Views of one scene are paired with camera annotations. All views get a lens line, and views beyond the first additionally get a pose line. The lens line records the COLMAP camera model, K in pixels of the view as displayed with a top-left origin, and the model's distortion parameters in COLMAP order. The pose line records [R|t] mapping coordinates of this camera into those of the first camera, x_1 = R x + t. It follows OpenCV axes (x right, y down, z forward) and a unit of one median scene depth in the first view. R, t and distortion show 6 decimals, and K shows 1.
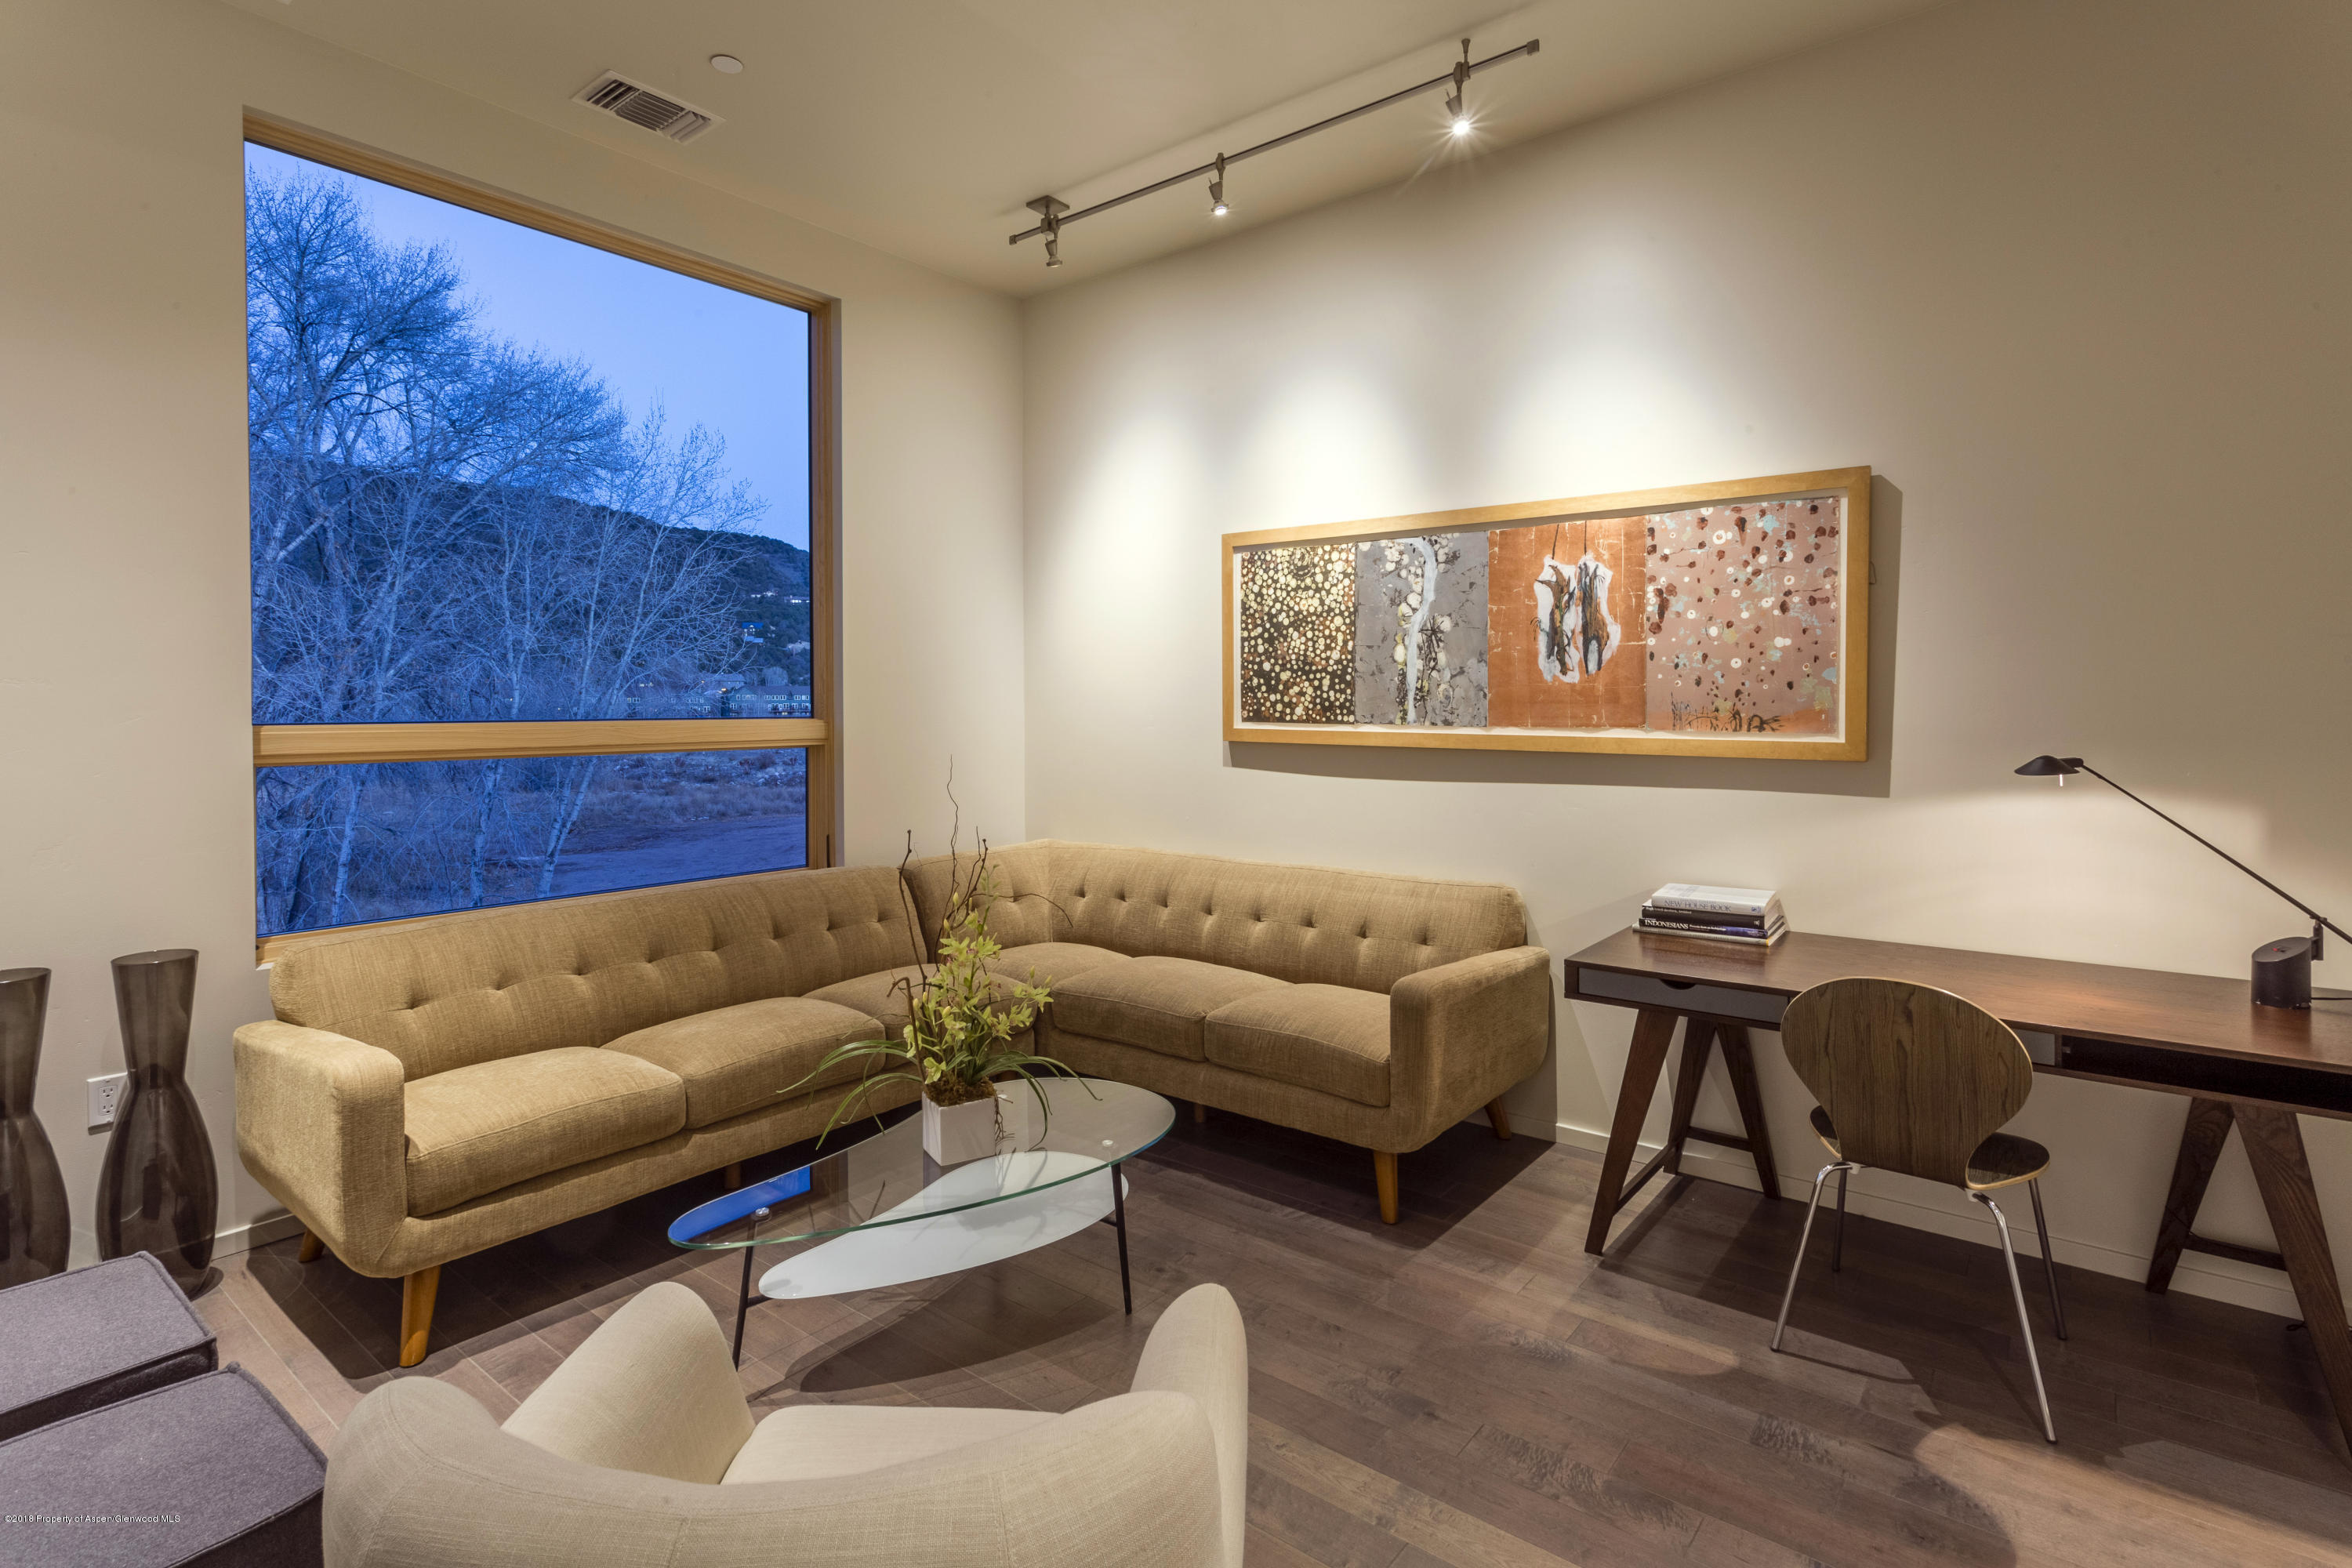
lens RADIAL K [[1155.8, 0, 1166.3], [0, 1155.8, 726.5], [0, 0, 1]] dist [0.003580, 0.002380]
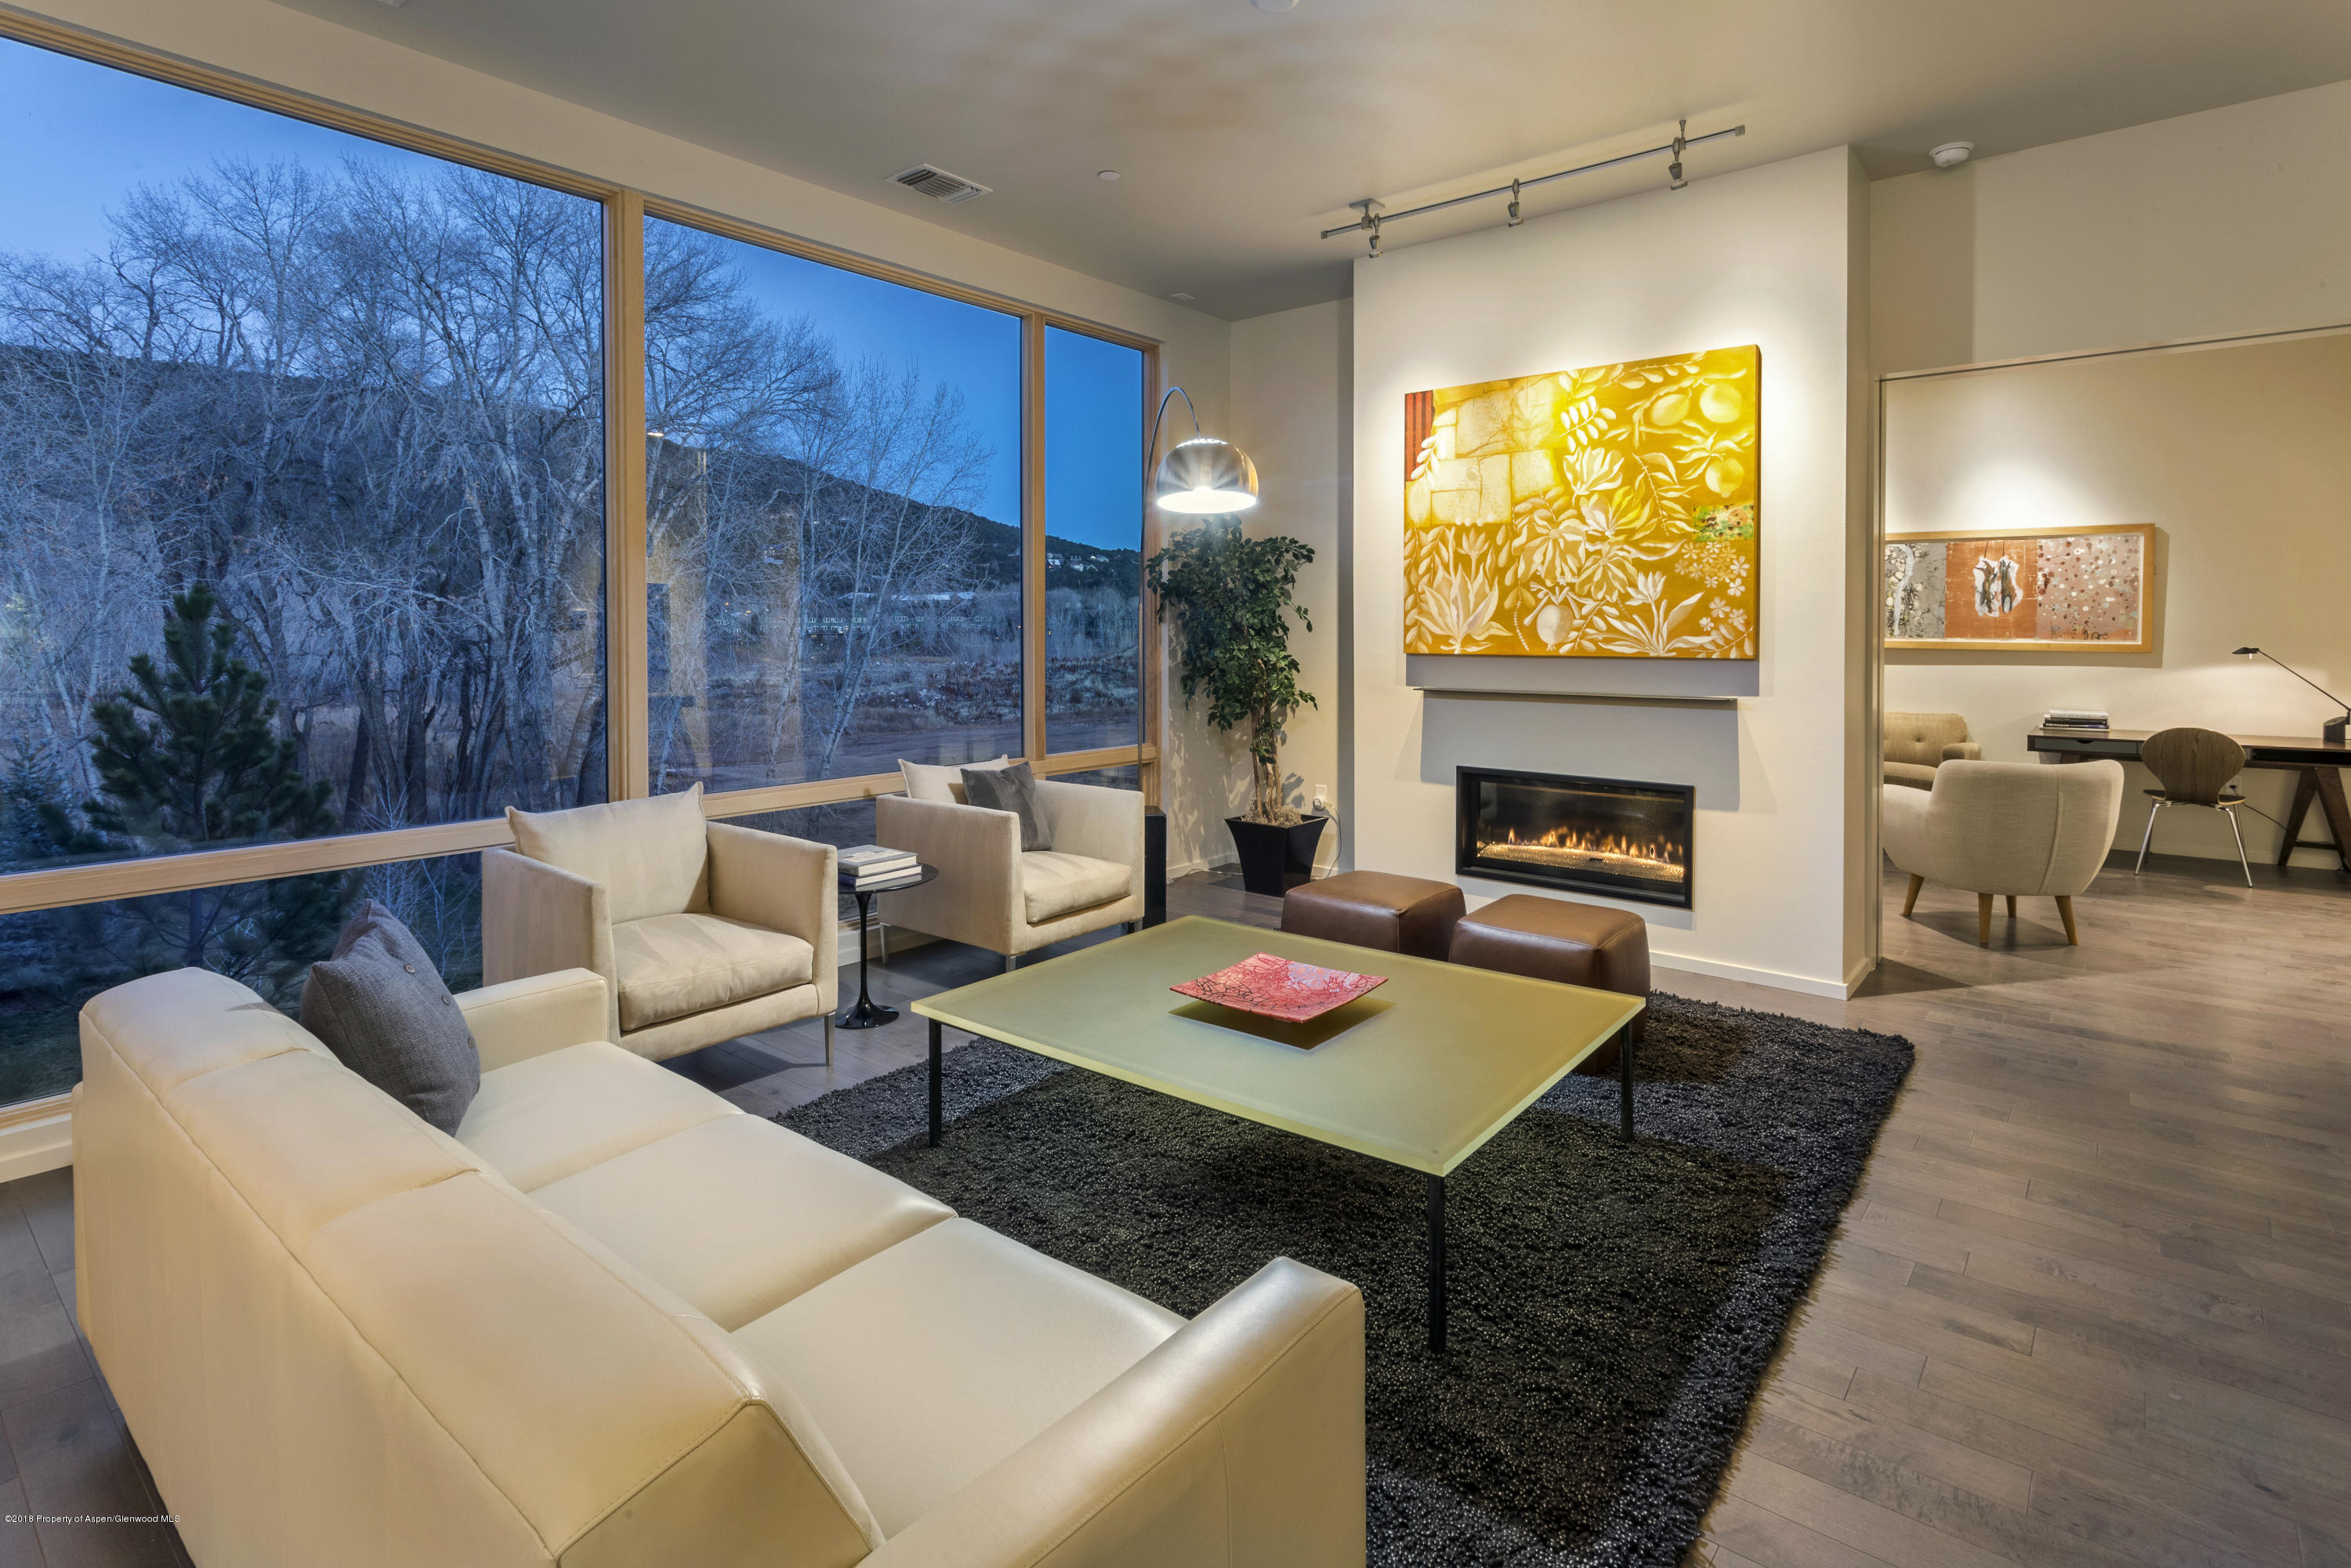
lens RADIAL K [[1155.3, 0, 1195.1], [0, 1155.3, 654.3], [0, 0, 1]] dist [0.003580, 0.002380]
pose [[0.999979, 0.003606, 0.005352, -1.090903], [-0.003628, 0.999984, 0.004237, 0.026386], [-0.005337, -0.004256, 0.999977, -1.077960]]
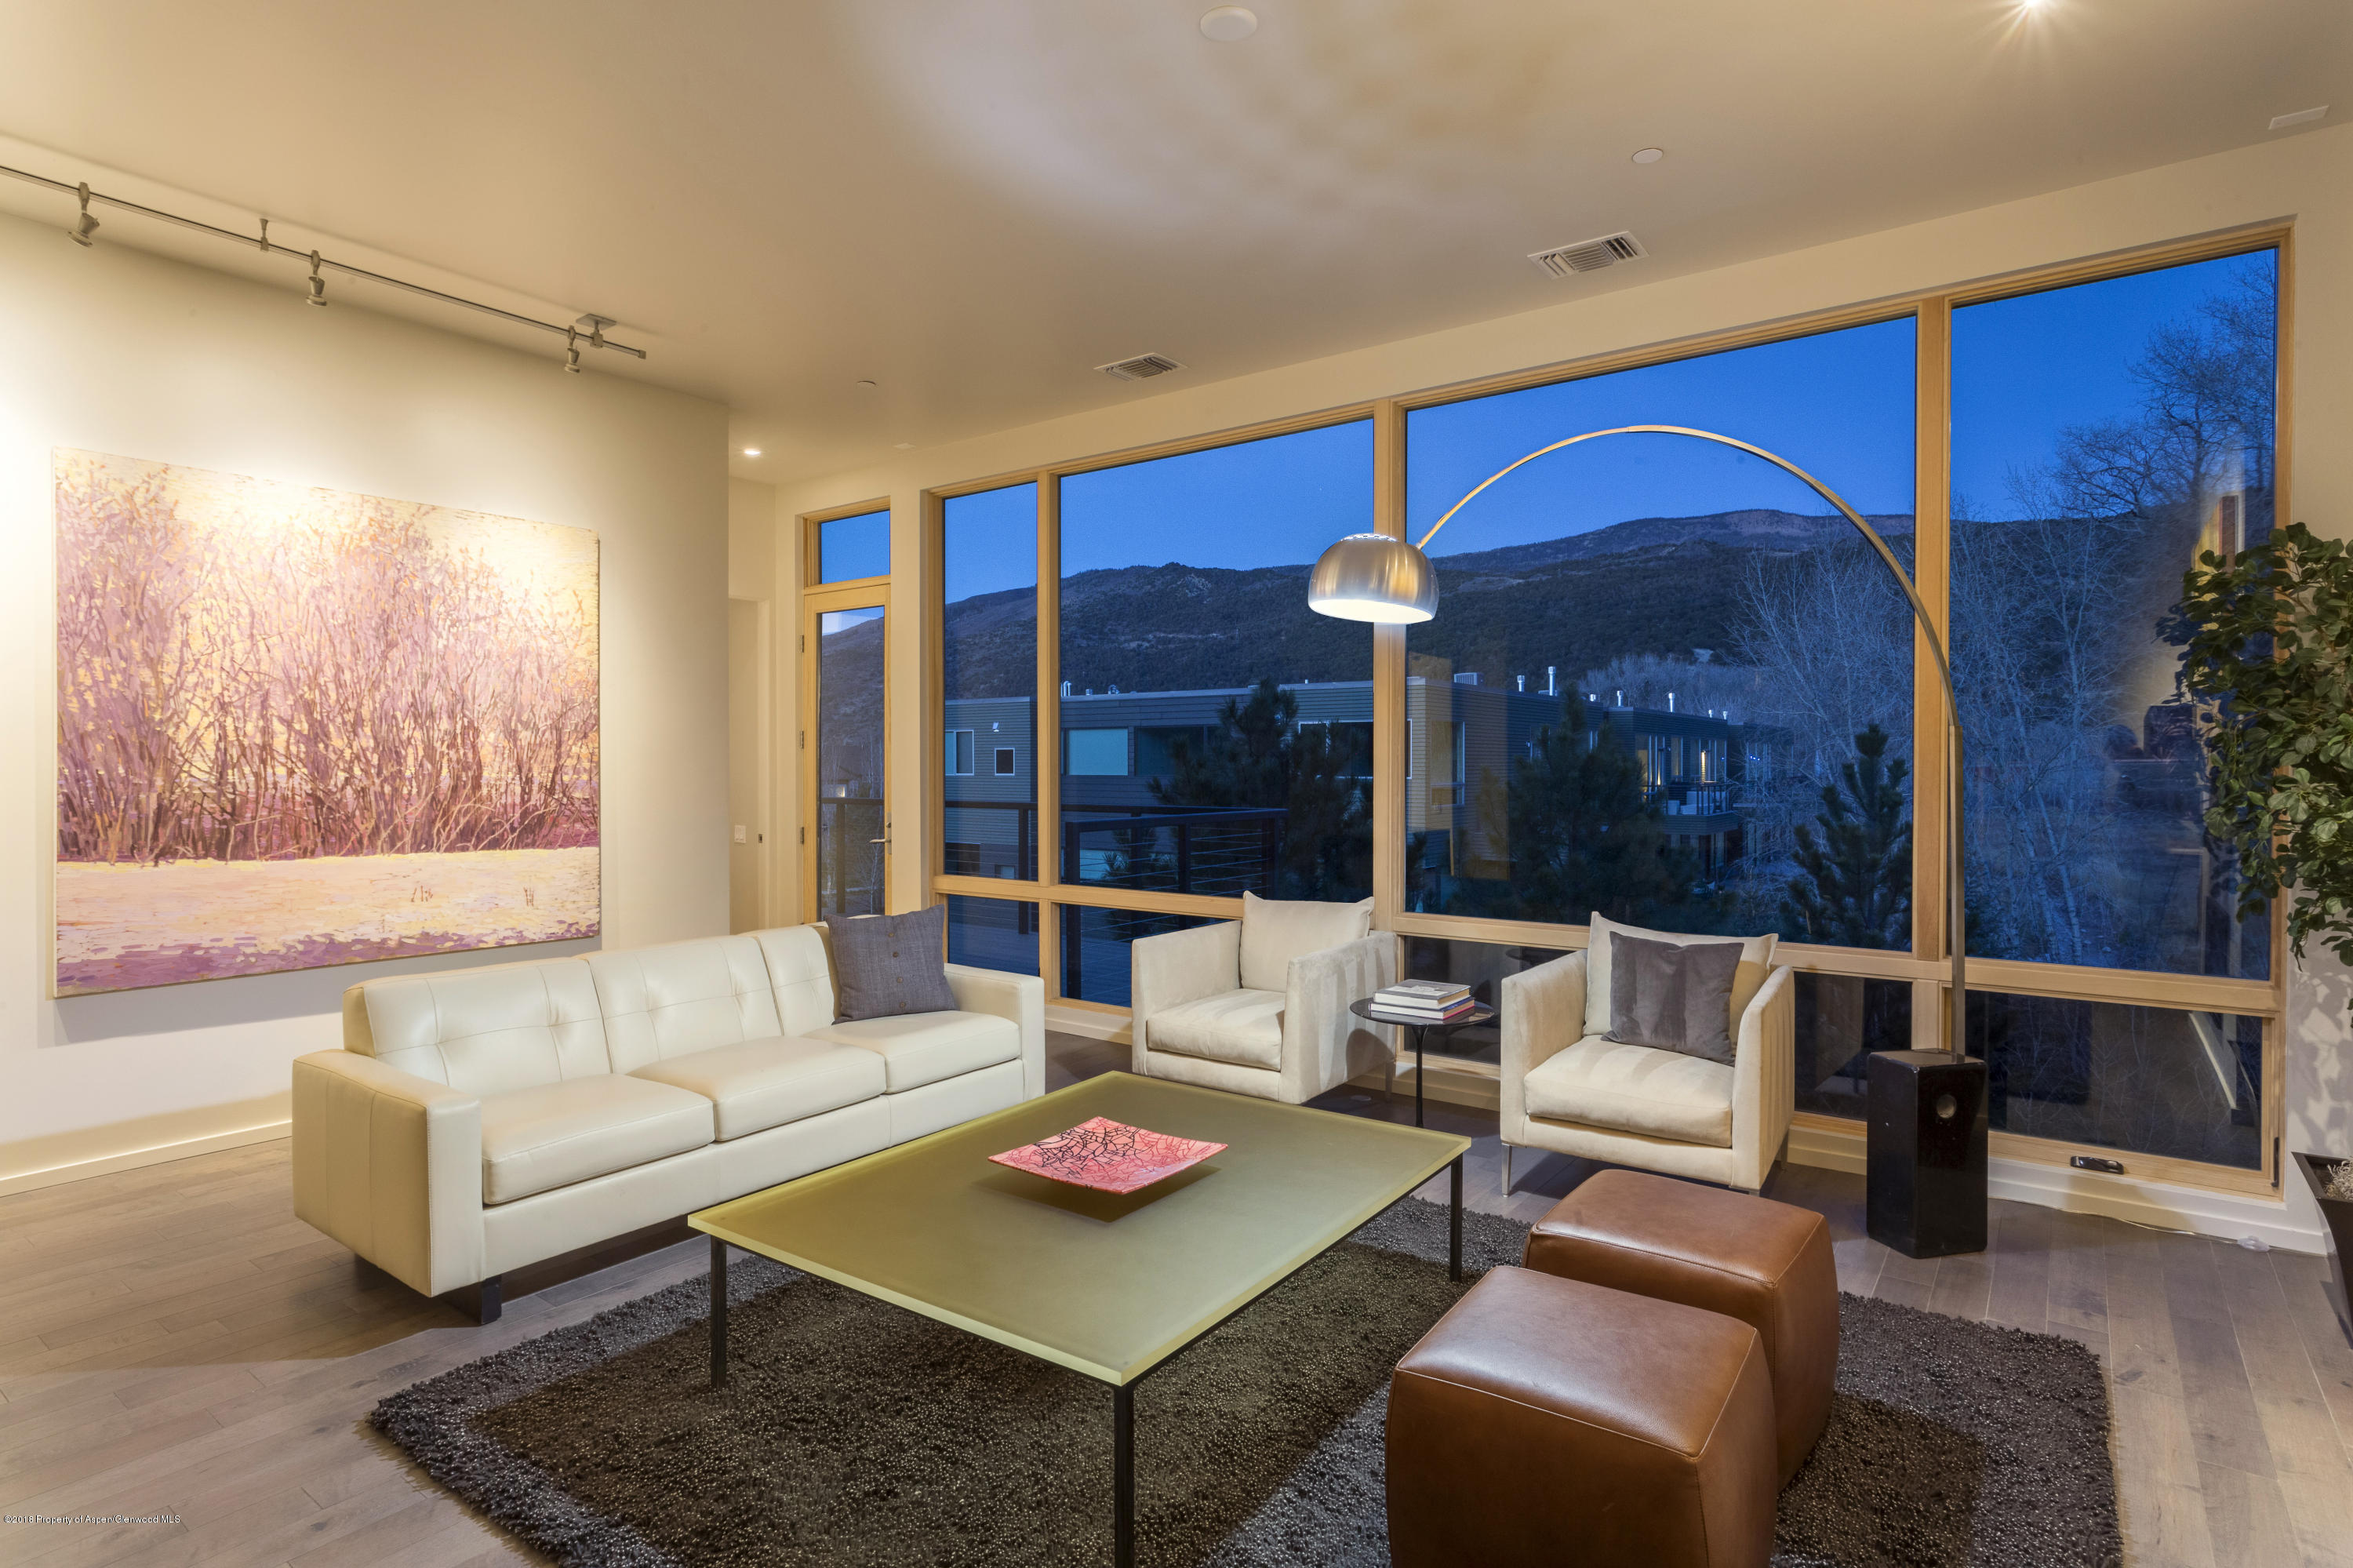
lens RADIAL K [[1195.8, 0, 1167.9], [0, 1195.8, 781.6], [0, 0, 1]] dist [-0.000427, -0.000794]
pose [[0.056168, 0.019415, -0.998233, -0.243534], [-0.021433, 0.999604, 0.018236, 0.009057], [0.998191, 0.020371, 0.056562, -0.264775]]
